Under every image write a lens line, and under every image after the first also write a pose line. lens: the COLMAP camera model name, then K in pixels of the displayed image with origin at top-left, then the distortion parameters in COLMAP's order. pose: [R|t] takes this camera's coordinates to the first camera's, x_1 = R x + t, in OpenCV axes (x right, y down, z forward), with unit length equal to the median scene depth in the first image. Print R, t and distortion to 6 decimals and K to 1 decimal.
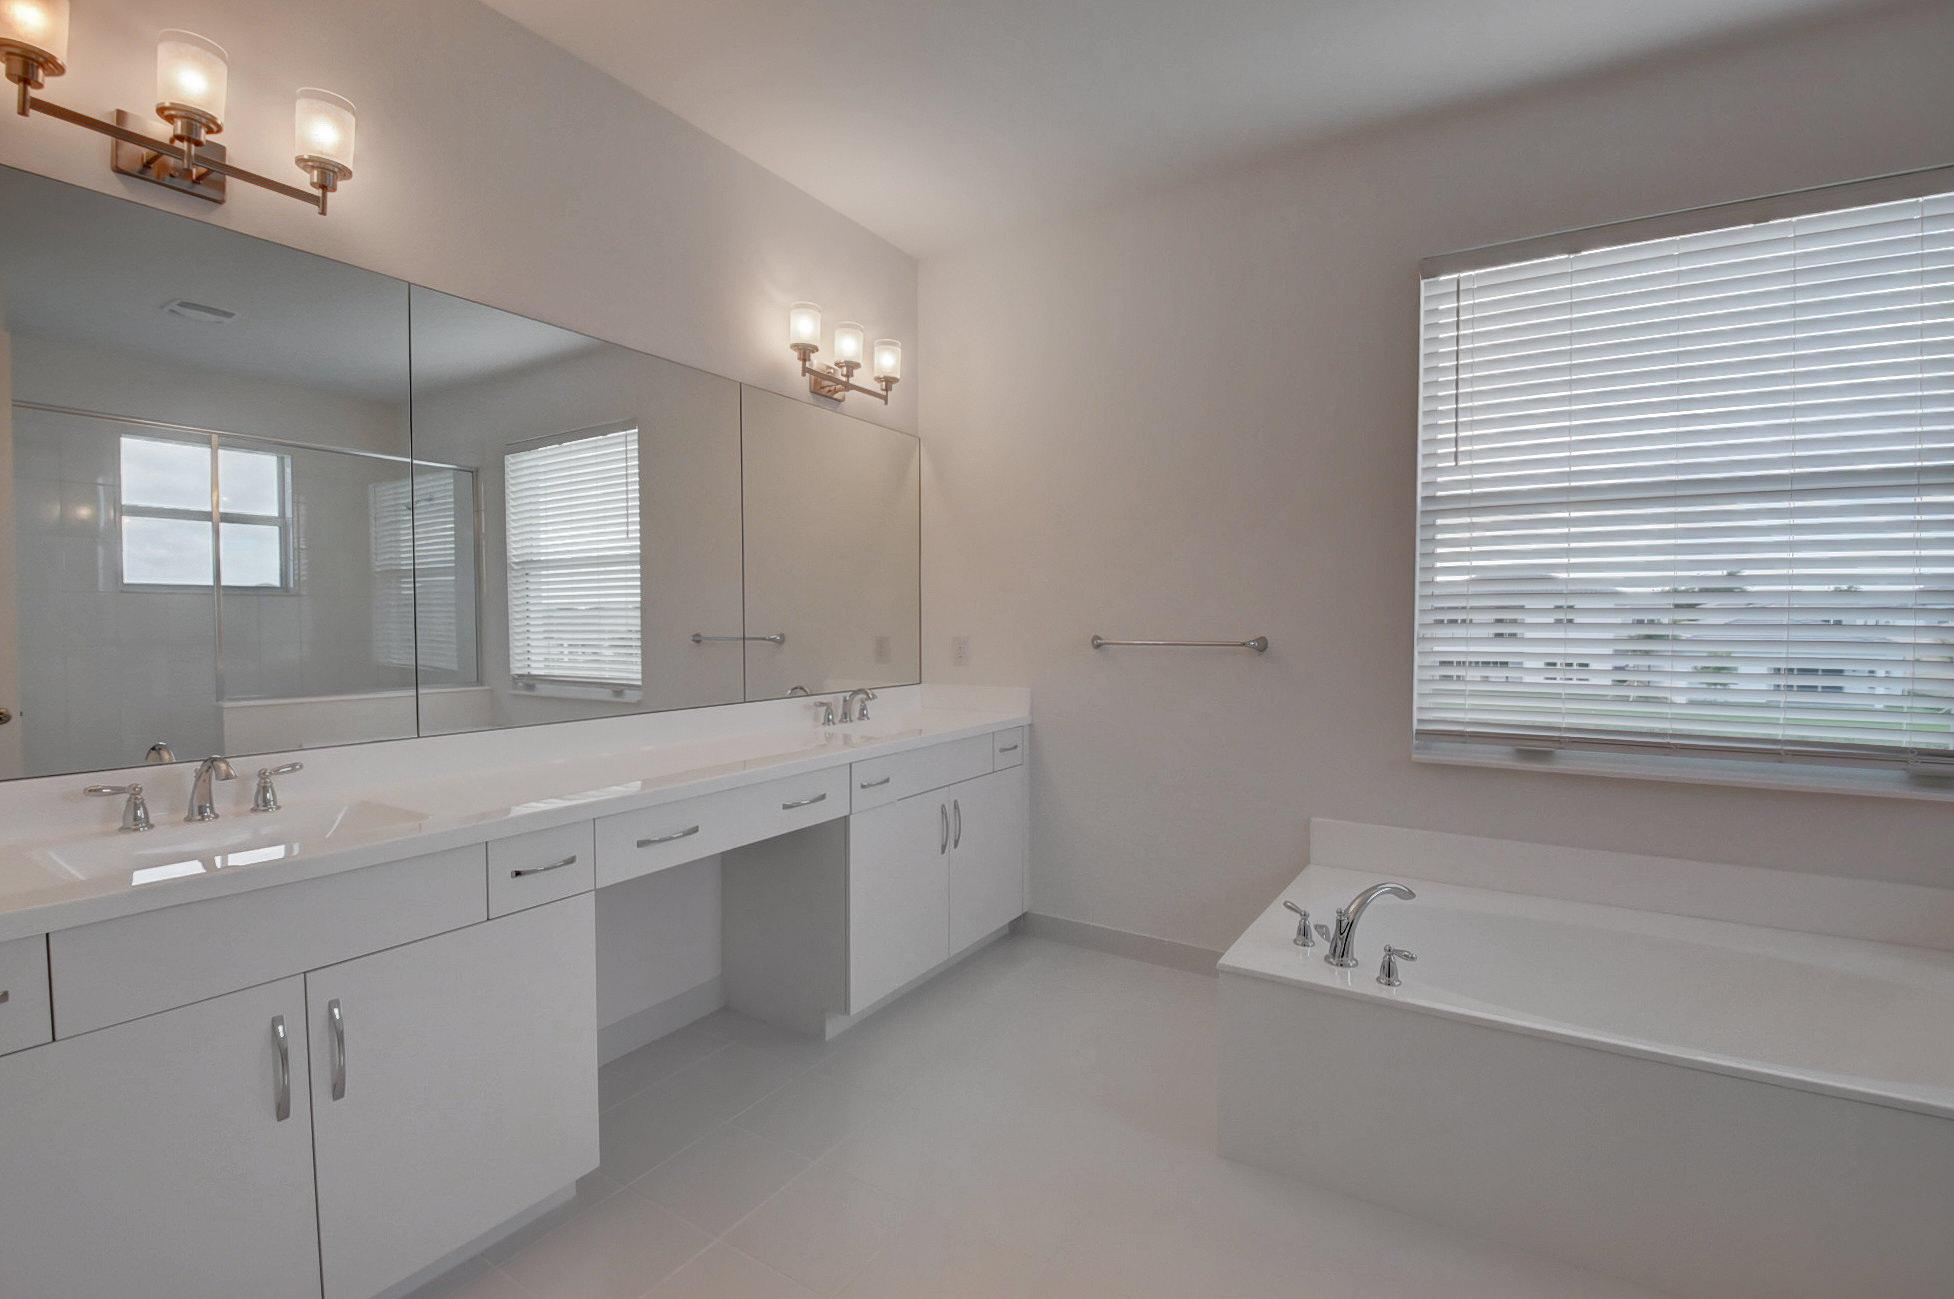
lens RADIAL K [[853.1, 0, 970.6], [0, 853.1, 664.6], [0, 0, 1]] dist [0.002024, -0.016613]
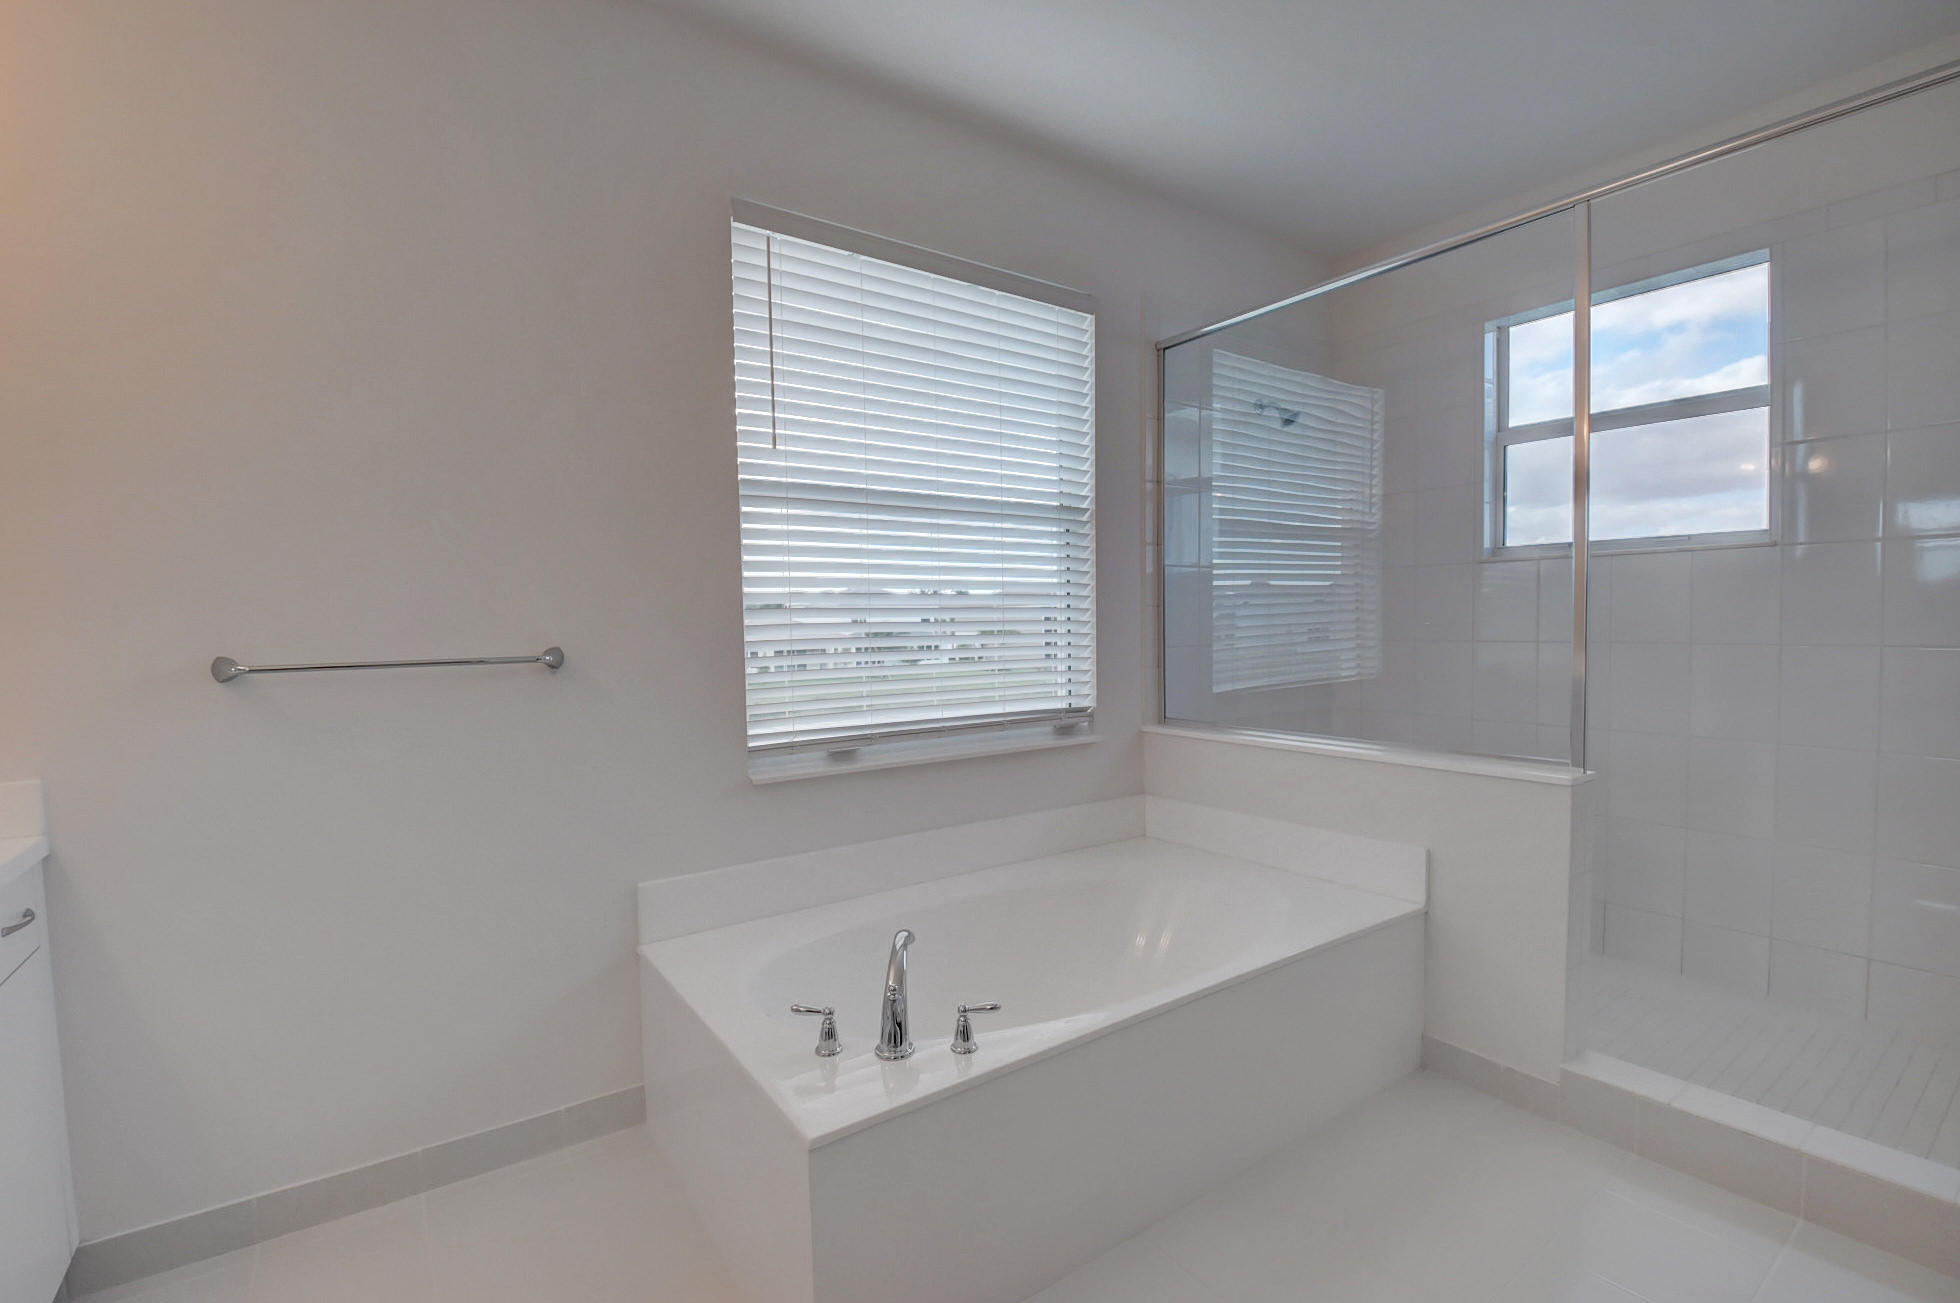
lens RADIAL K [[879.8, 0, 980.0], [0, 879.8, 651.5], [0, 0, 1]] dist [0.000817, -0.013307]
pose [[0.375268, -0.045390, 0.925804, -0.218960], [0.053421, 0.998199, 0.027285, -0.034252], [-0.925376, 0.039218, 0.377017, 0.458768]]
